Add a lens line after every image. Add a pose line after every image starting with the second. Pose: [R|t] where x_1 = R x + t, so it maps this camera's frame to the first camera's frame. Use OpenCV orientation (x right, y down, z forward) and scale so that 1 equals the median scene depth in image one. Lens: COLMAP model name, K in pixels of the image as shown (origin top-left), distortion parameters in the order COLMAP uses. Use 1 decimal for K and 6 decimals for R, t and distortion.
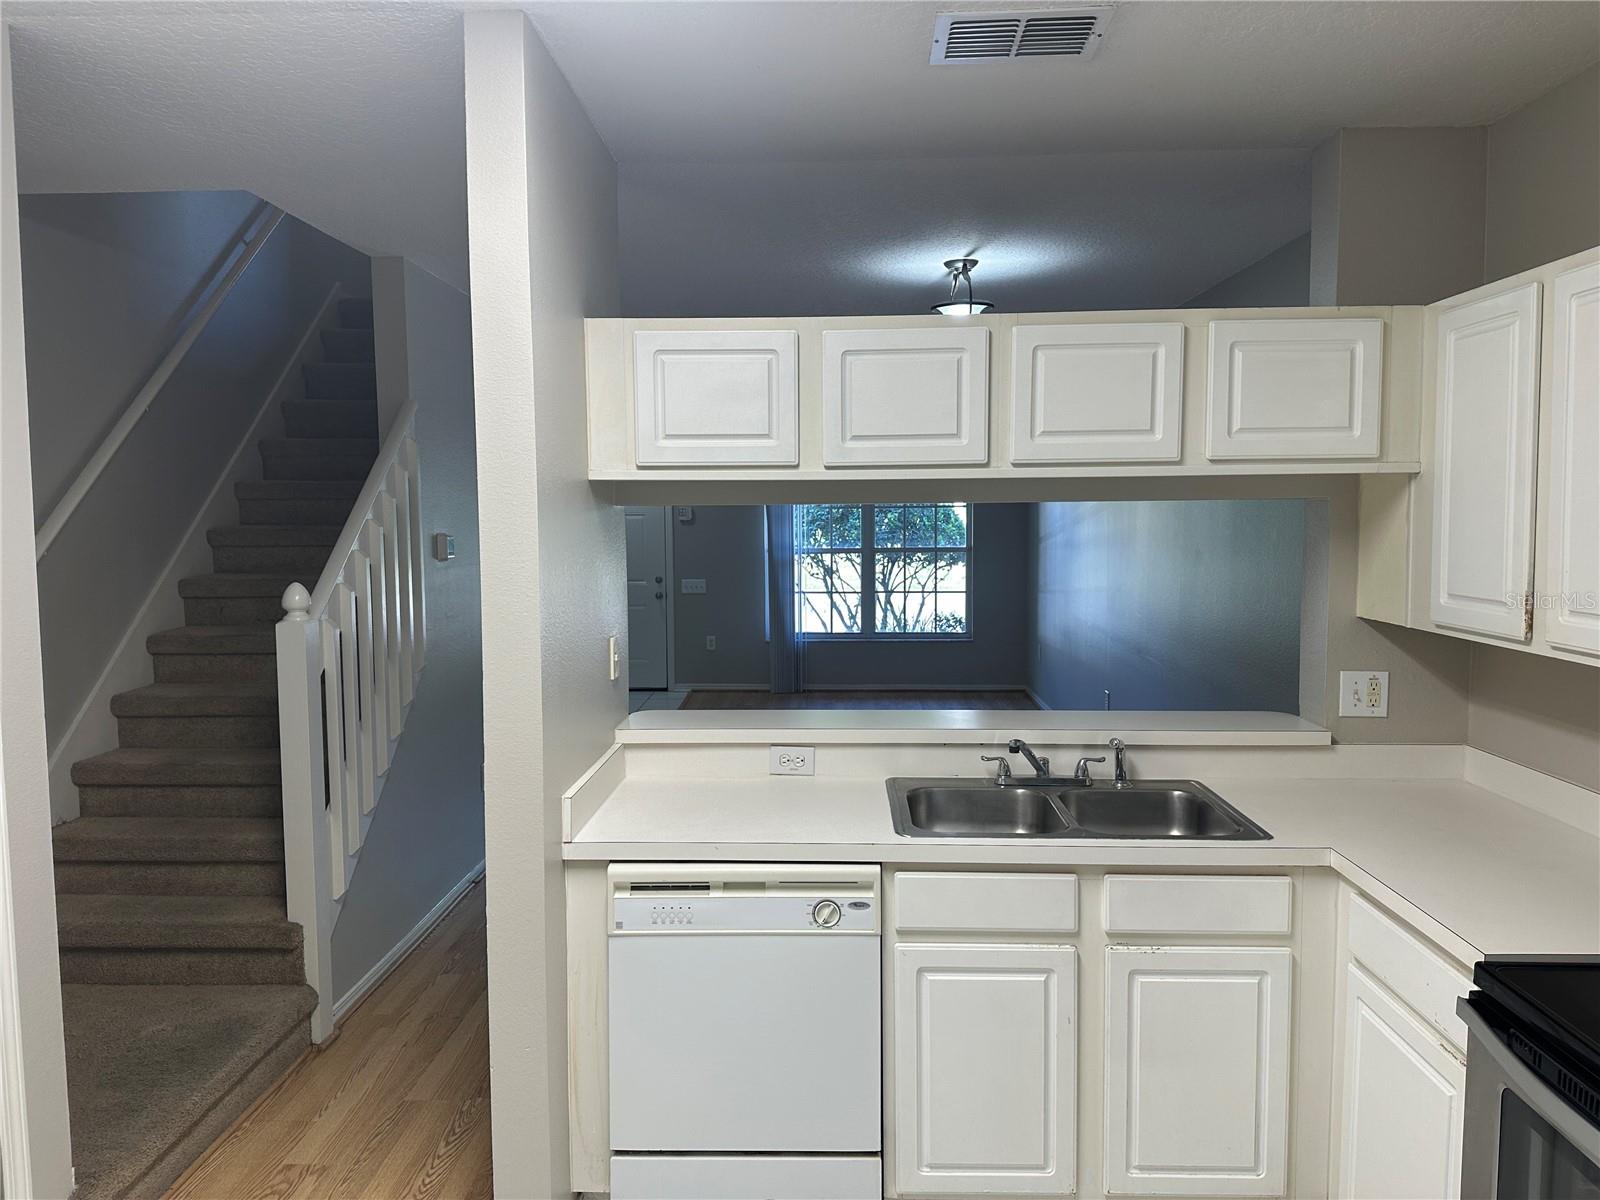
lens RADIAL K [[1116.3, 0, 805.5], [0, 1116.3, 593.4], [0, 0, 1]] dist [0.037262, -0.038900]
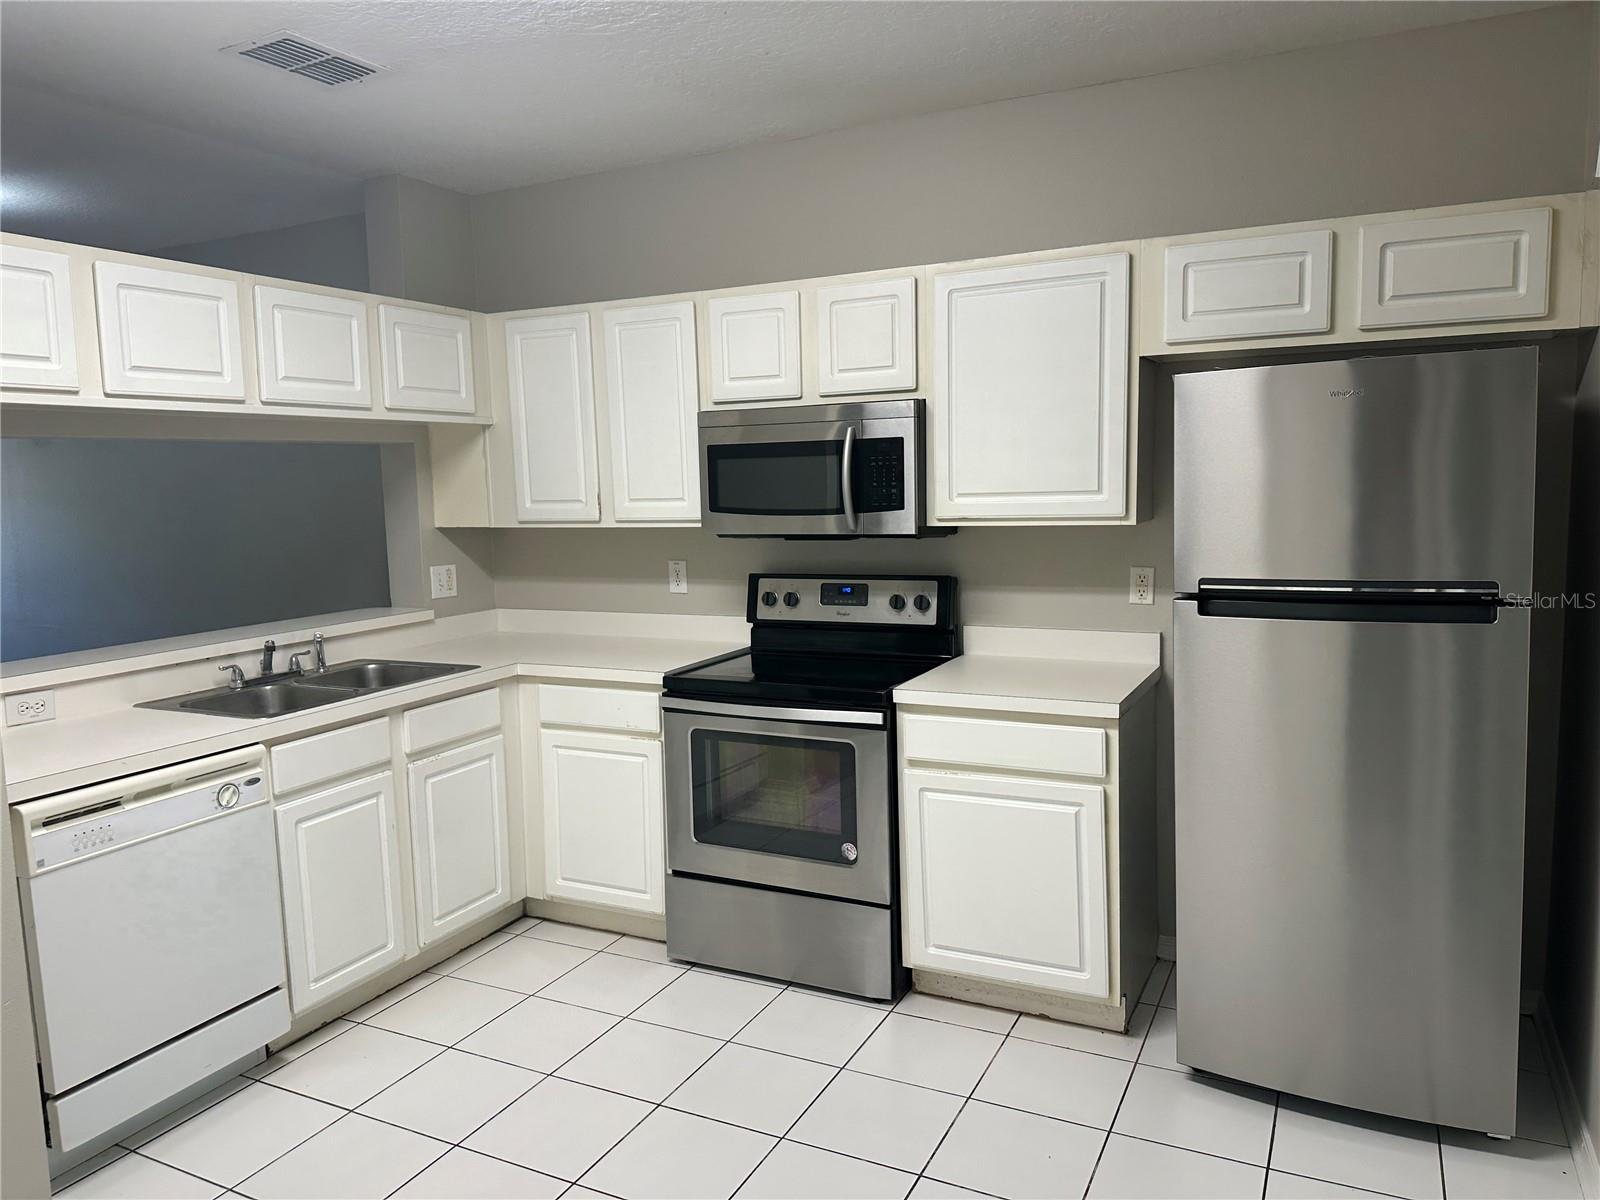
lens RADIAL K [[1116.3, 0, 801.7], [0, 1116.3, 600.6], [0, 0, 1]] dist [0.037262, -0.038900]
pose [[0.439919, -0.116018, 0.890512, -0.712719], [0.089763, 0.992335, 0.084940, 0.042461], [-0.893540, 0.042568, 0.446961, -0.046624]]
